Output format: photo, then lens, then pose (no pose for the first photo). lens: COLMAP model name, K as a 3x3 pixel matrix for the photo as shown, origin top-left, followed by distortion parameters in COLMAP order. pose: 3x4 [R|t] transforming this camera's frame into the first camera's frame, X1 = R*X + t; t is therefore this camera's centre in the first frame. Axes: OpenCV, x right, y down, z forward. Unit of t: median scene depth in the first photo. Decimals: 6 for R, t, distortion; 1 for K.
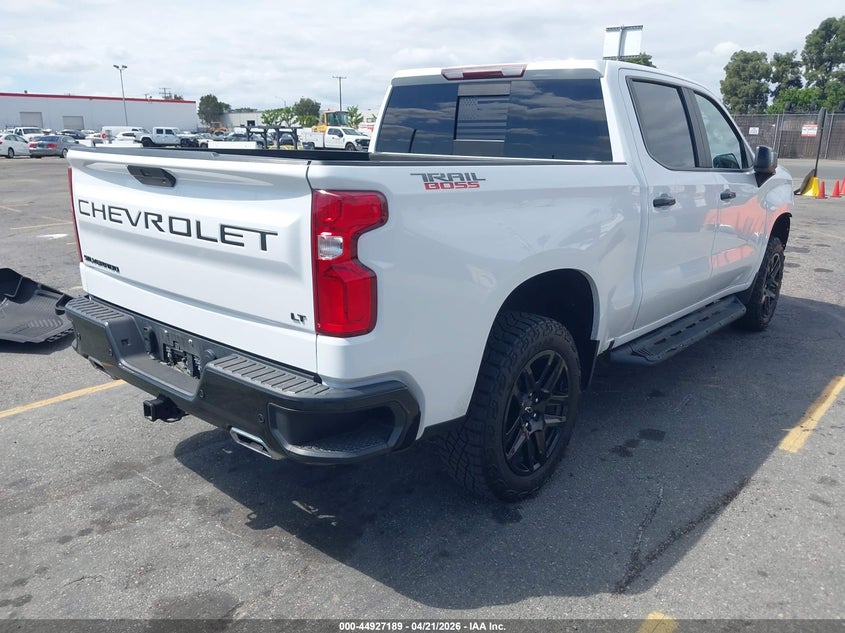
lens RADIAL K [[682.3, 0, 425.2], [0, 682.3, 316.6], [0, 0, 1]] dist [-0.007454, -0.000551]
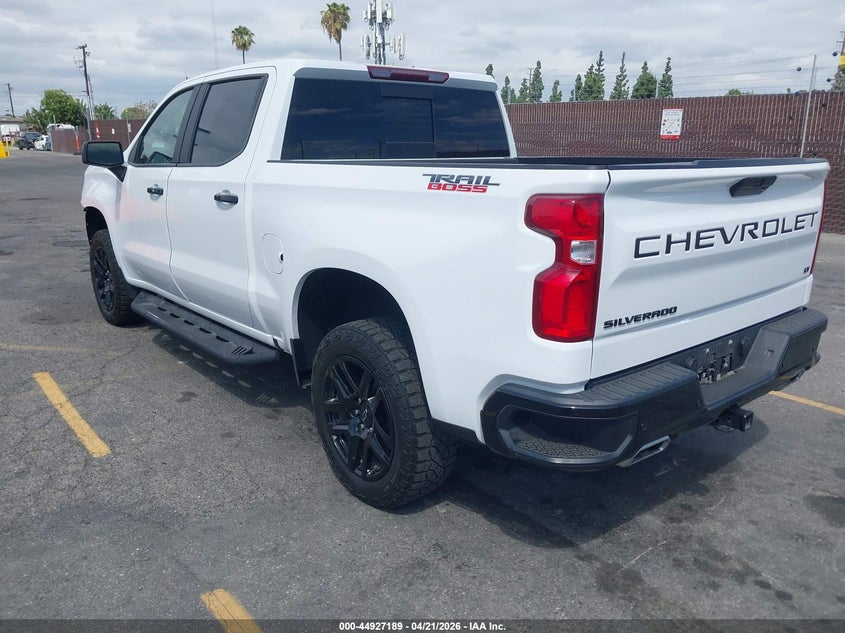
lens RADIAL K [[682.3, 0, 425.2], [0, 682.3, 316.6], [0, 0, 1]] dist [-0.007454, -0.000551]
pose [[0.162397, -0.265537, 0.950325, -1.333328], [0.251296, 0.942482, 0.220403, -0.330509], [-0.954189, 0.203020, 0.219785, 1.153674]]
